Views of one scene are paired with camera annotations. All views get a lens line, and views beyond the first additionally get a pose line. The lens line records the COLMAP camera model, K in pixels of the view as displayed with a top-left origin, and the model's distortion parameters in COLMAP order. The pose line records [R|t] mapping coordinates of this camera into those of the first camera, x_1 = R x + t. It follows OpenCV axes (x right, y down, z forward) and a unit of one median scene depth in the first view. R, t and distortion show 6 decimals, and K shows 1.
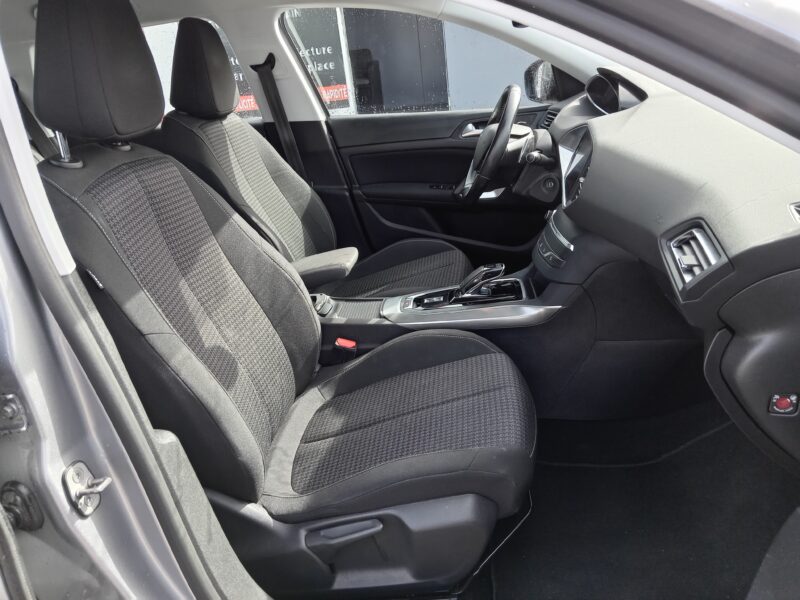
lens RADIAL K [[584.1, 0, 400.0], [0, 584.1, 300.0], [0, 0, 1]] dist [0.044690, -0.096330]
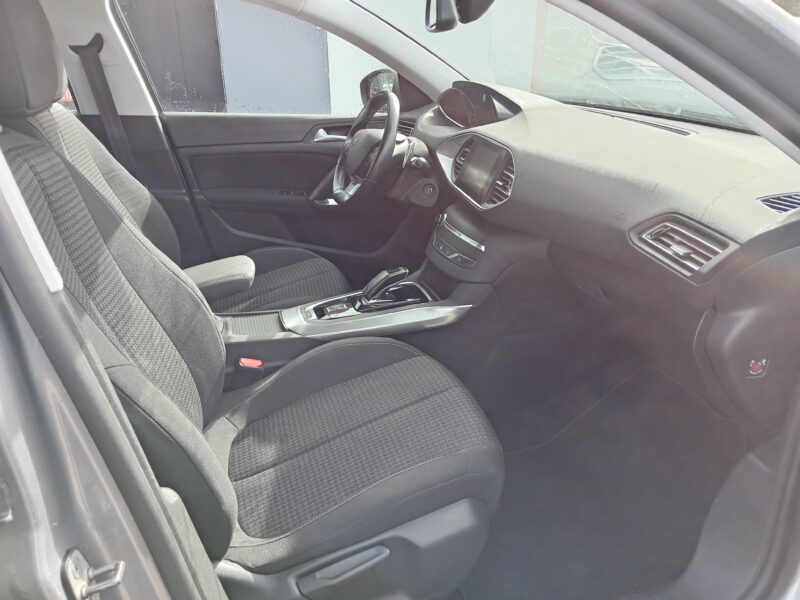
lens RADIAL K [[587.0, 0, 386.0], [0, 587.0, 300.5], [0, 0, 1]] dist [-0.005270, -0.010124]
pose [[0.920160, -0.058918, 0.387084, -0.246145], [0.067573, 0.997676, -0.008776, 0.001020], [-0.385668, 0.034232, 0.922003, 0.095240]]
